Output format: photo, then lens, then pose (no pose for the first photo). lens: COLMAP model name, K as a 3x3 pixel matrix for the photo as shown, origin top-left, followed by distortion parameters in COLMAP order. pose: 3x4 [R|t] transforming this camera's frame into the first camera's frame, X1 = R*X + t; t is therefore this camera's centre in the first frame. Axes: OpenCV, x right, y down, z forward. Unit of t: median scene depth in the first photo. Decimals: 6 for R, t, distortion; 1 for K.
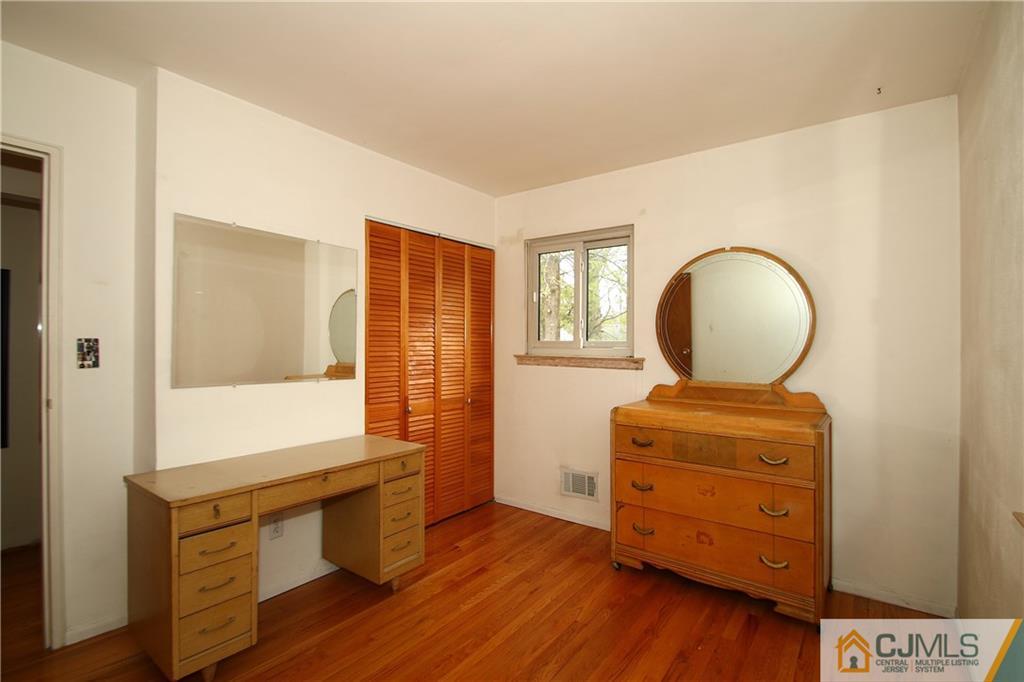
lens RADIAL K [[468.8, 0, 512.4], [0, 468.8, 343.2], [0, 0, 1]] dist [-0.015732, -0.000894]
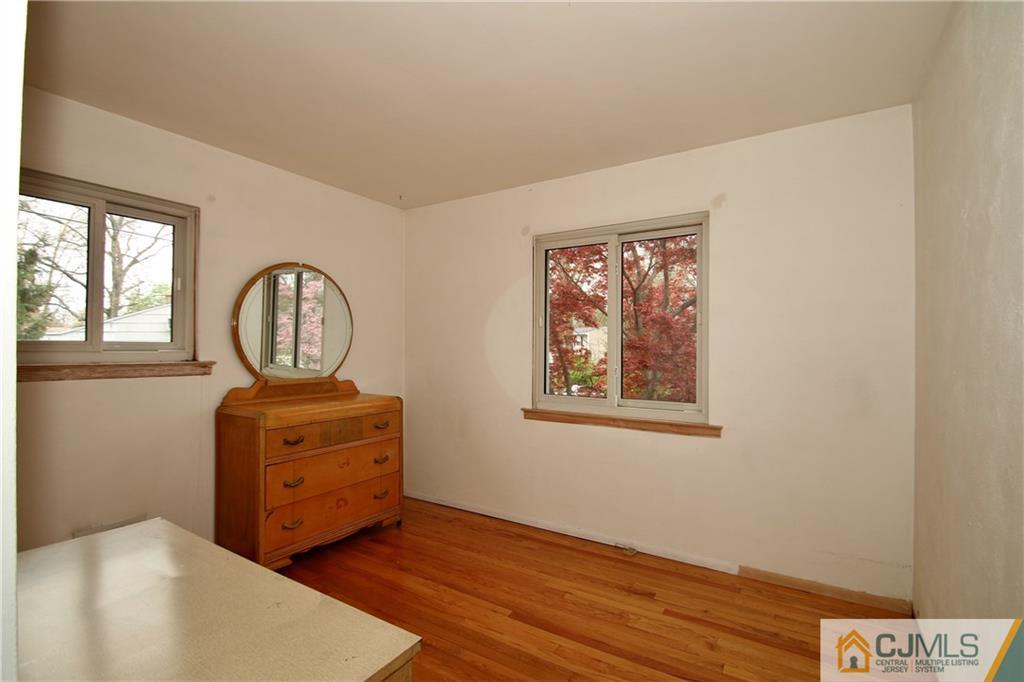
lens RADIAL K [[468.8, 0, 514.2], [0, 468.8, 342.4], [0, 0, 1]] dist [-0.015732, -0.000894]
pose [[-0.089018, 0.002471, 0.996027, -0.794360], [-0.008402, 0.999959, -0.003232, -0.008155], [-0.995995, -0.008656, -0.088994, 0.597177]]
